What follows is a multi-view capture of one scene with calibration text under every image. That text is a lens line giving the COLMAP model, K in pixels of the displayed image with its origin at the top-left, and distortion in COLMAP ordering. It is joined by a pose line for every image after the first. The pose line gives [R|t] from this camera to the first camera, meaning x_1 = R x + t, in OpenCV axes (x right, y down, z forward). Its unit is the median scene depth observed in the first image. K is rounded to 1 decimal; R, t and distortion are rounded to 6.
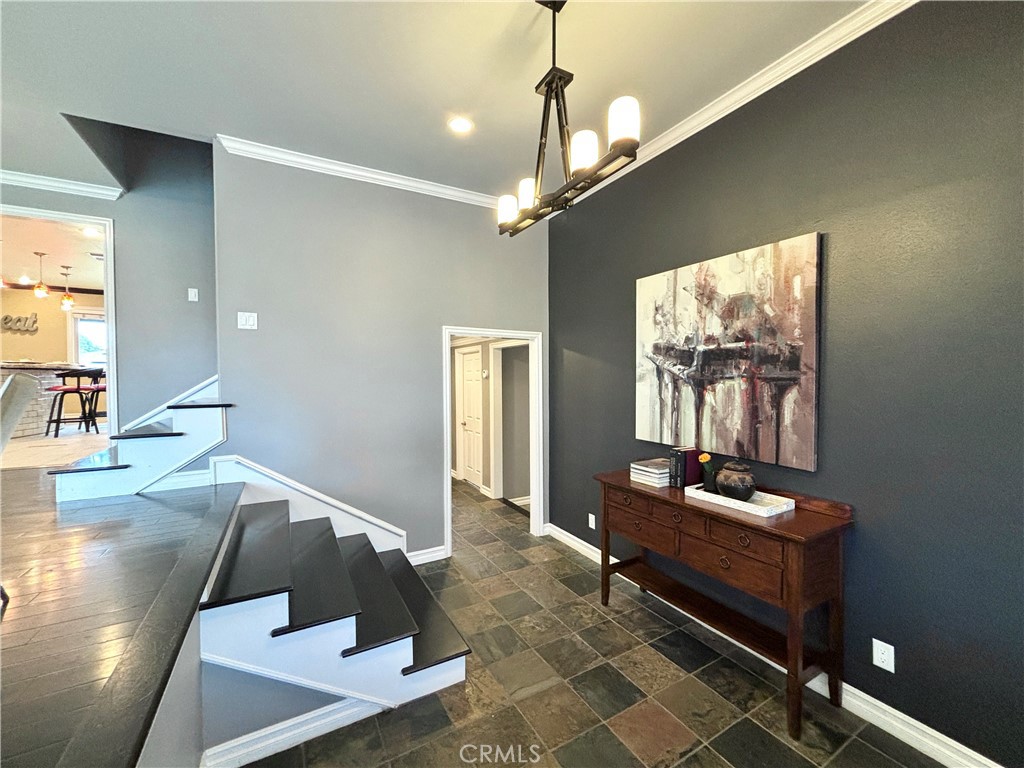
lens RADIAL K [[413.2, 0, 512.6], [0, 413.2, 380.9], [0, 0, 1]] dist [0.002946, -0.000344]
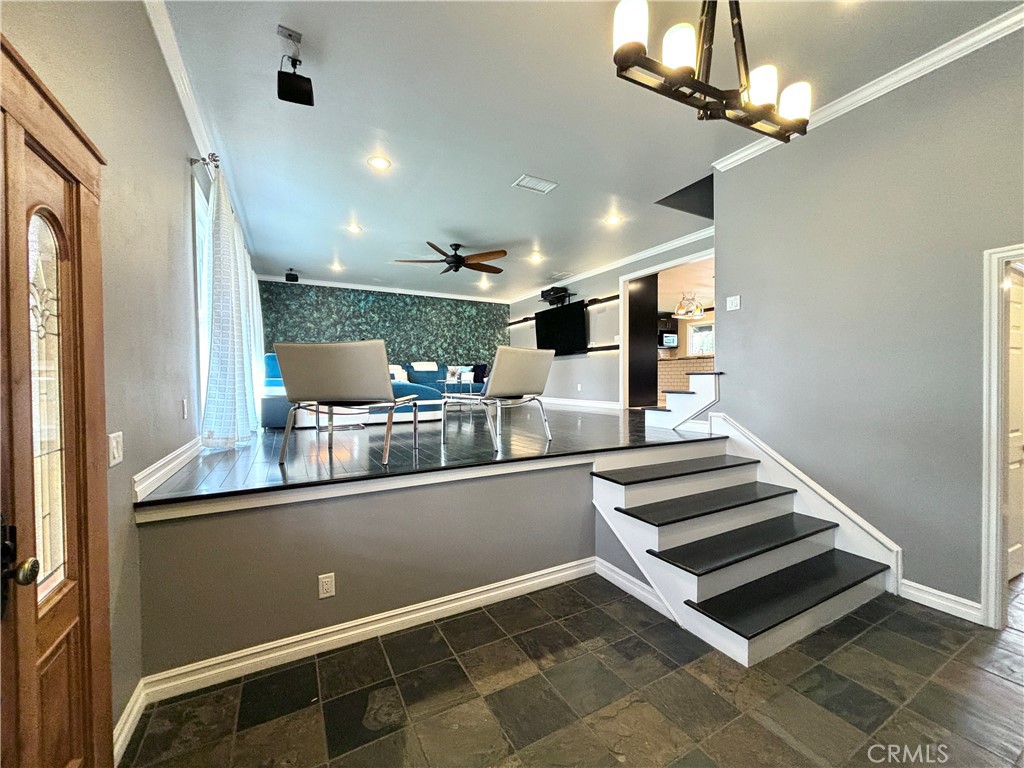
lens RADIAL K [[413.2, 0, 511.0], [0, 413.2, 384.9], [0, 0, 1]] dist [0.002946, -0.000344]
pose [[-0.009839, 0.020738, -0.999737, 0.644834], [0.000752, 0.999785, 0.020731, 0.075768], [0.999951, -0.000547, -0.009853, 0.414454]]
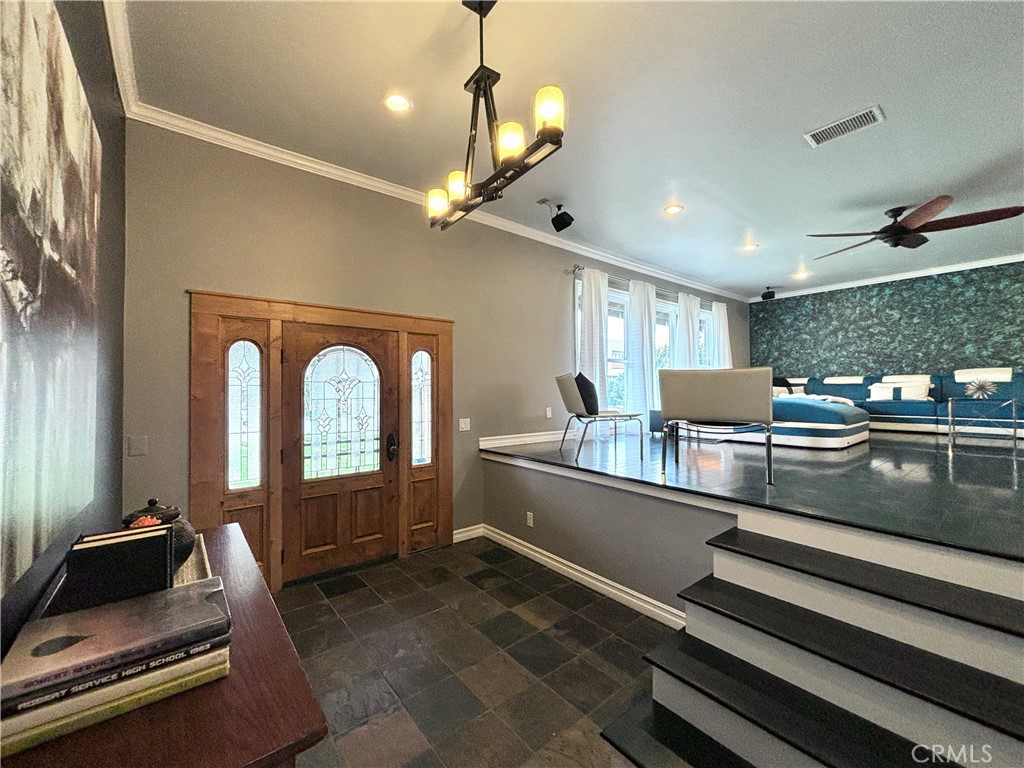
lens RADIAL K [[413.2, 0, 509.2], [0, 413.2, 385.3], [0, 0, 1]] dist [0.002946, -0.000344]
pose [[-0.987741, 0.007858, -0.155904, 0.123352], [0.009068, 0.999934, -0.007050, 0.040762], [0.155839, -0.008377, -0.987747, 1.426777]]
